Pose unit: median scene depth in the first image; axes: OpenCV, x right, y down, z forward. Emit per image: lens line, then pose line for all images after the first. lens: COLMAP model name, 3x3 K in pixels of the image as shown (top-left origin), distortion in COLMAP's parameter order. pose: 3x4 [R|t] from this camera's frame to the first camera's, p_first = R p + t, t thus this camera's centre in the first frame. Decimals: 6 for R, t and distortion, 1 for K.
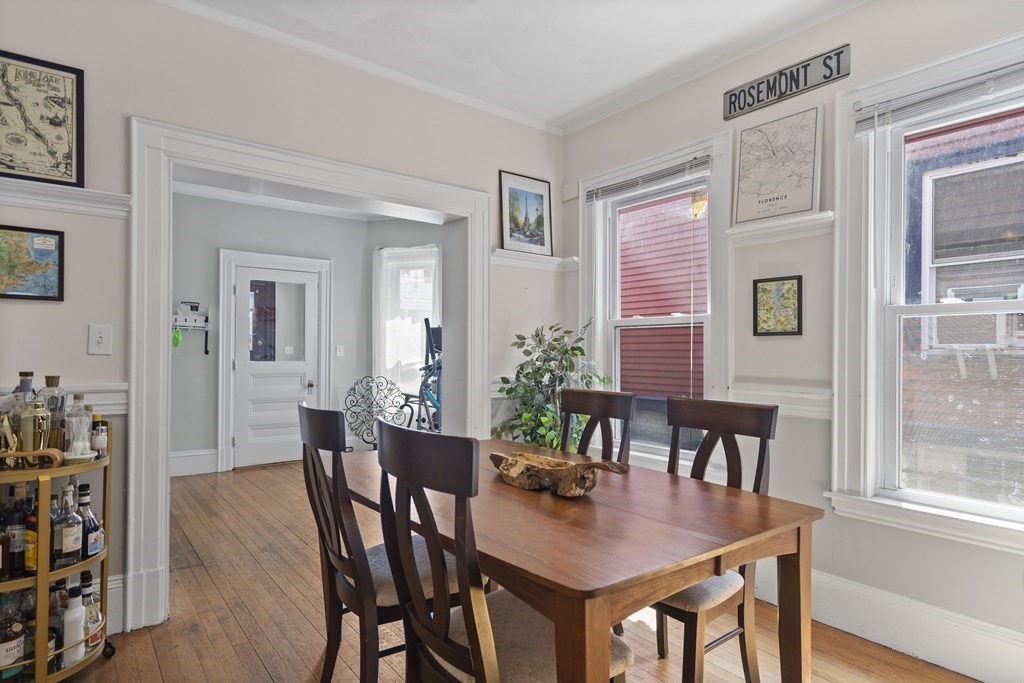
lens RADIAL K [[568.4, 0, 514.5], [0, 568.4, 348.6], [0, 0, 1]] dist [0.002459, -0.000415]
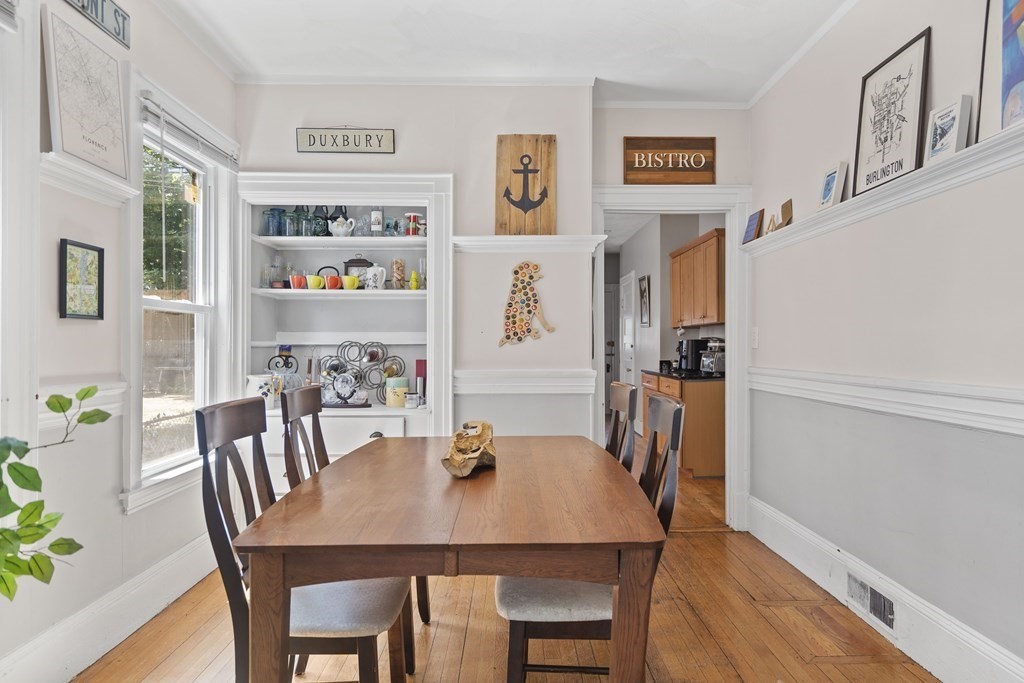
lens RADIAL K [[643.7, 0, 512.1], [0, 643.7, 343.4], [0, 0, 1]] dist [0.001227, 0.000403]
pose [[-0.798355, -0.007781, 0.602137, -0.250506], [-0.009056, 0.999959, 0.000915, 0.001753], [-0.602119, -0.004723, -0.798392, 0.642912]]
